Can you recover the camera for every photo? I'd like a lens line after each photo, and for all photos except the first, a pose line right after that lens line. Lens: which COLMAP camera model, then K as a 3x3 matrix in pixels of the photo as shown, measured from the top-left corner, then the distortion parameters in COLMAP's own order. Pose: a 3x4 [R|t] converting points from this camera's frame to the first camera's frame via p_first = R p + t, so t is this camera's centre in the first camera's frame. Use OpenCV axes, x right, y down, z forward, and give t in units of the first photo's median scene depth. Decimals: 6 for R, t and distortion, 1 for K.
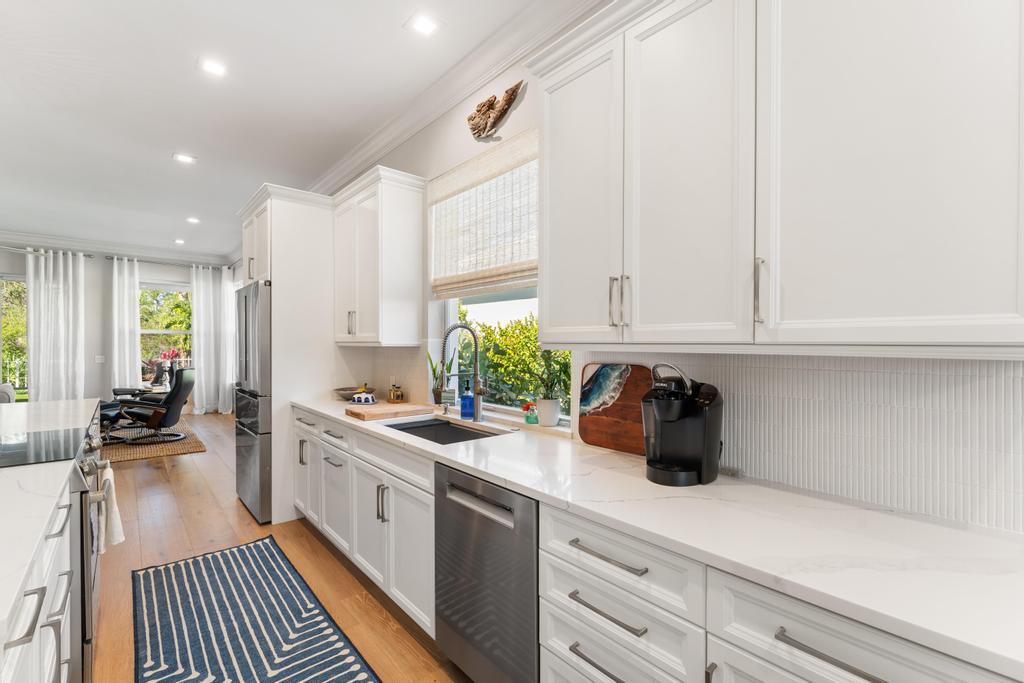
lens RADIAL K [[445.5, 0, 511.0], [0, 445.5, 344.0], [0, 0, 1]] dist [0.000230, -0.000156]
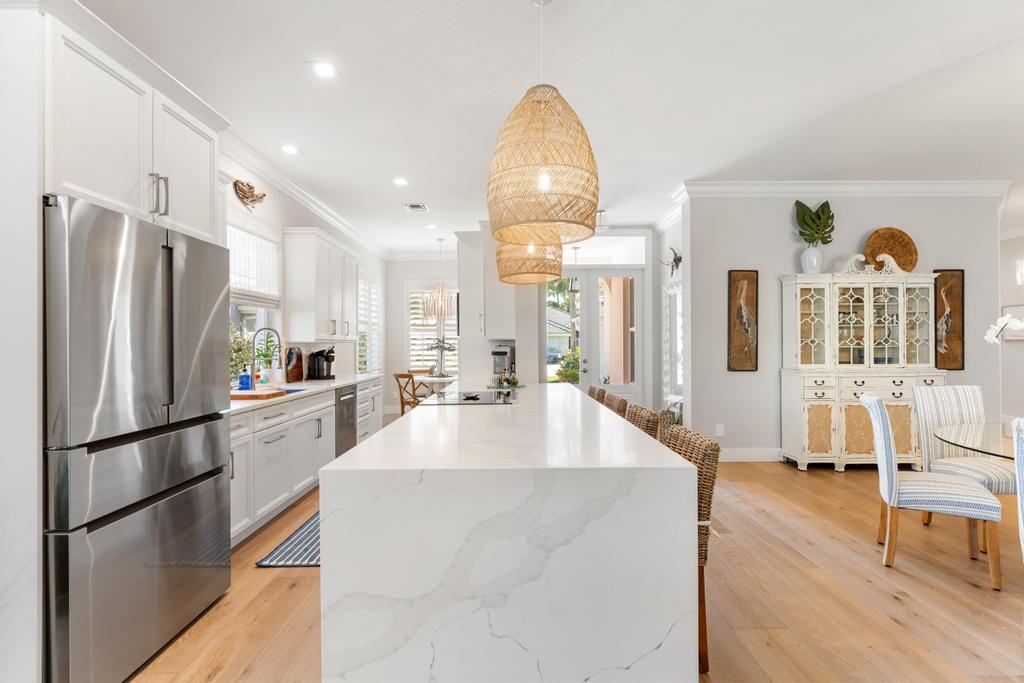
lens RADIAL K [[461.8, 0, 514.1], [0, 461.8, 349.8], [0, 0, 1]] dist [-0.000830, -0.000469]
pose [[-0.758609, -0.008825, 0.651486, -1.837690], [0.002684, 0.999857, 0.016670, 0.010615], [-0.651541, 0.014394, -0.758477, 1.661247]]
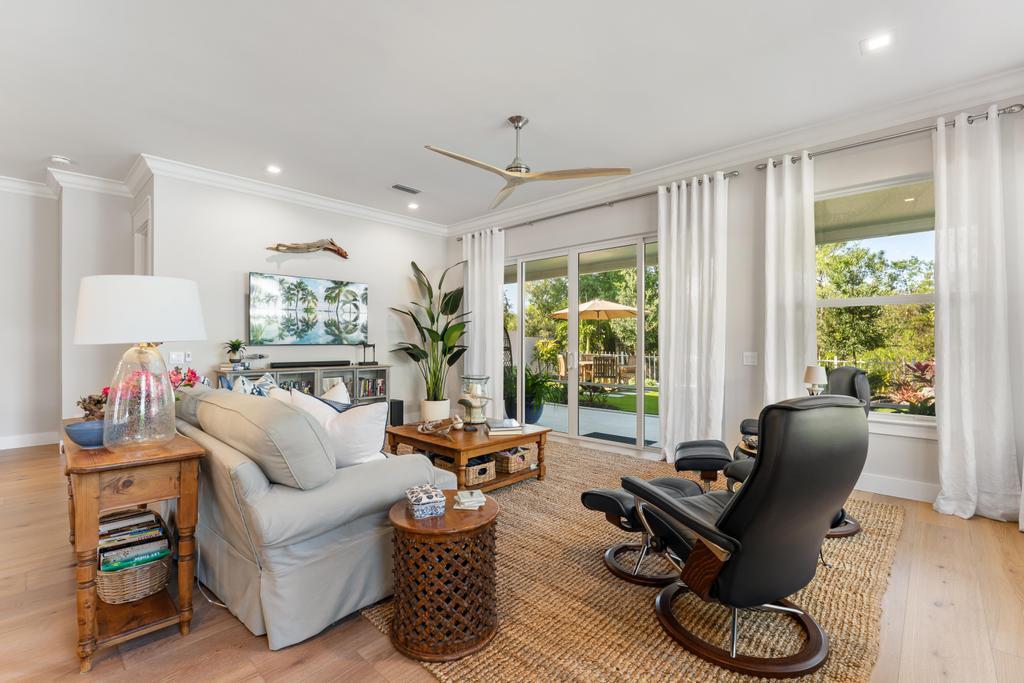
lens RADIAL K [[454.3, 0, 513.3], [0, 454.3, 344.8], [0, 0, 1]] dist [-0.000536, 0.000044]
pose [[0.106531, 0.001281, -0.994309, -1.206323], [-0.002620, 0.999996, 0.001008, 0.049607], [0.994306, 0.002498, 0.106534, 1.975963]]
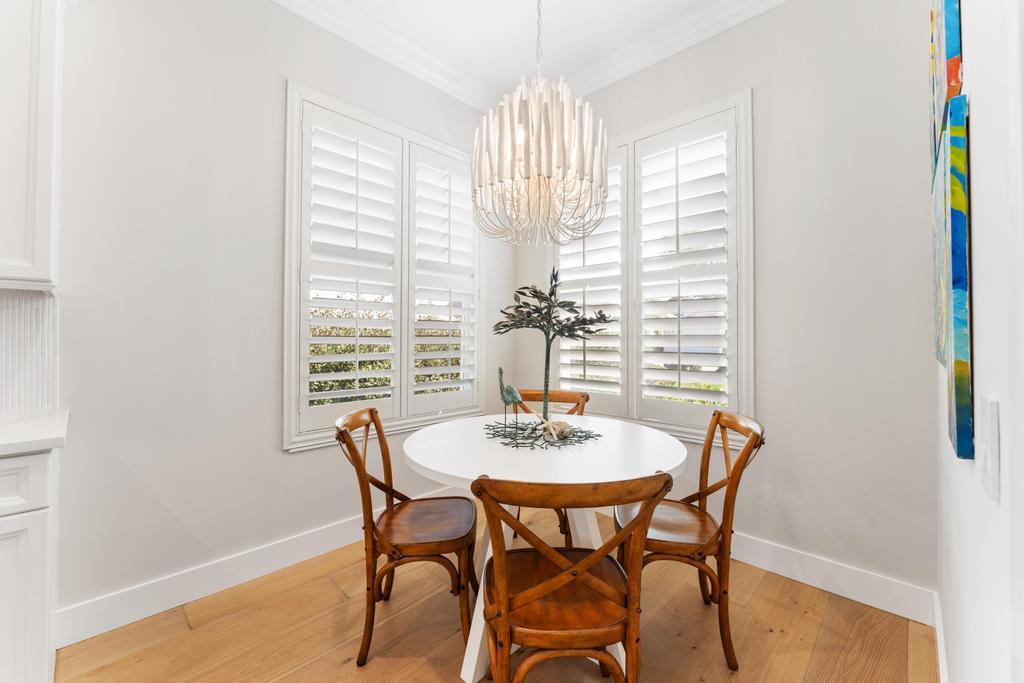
lens RADIAL K [[416.3, 0, 511.9], [0, 416.3, 335.3], [0, 0, 1]] dist [-0.000204, 0.000038]
pose [[-0.090503, 0.002684, 0.995893, -0.185505], [-0.003651, 0.999989, -0.003026, 0.070607], [-0.995889, -0.003910, -0.090492, -0.219943]]
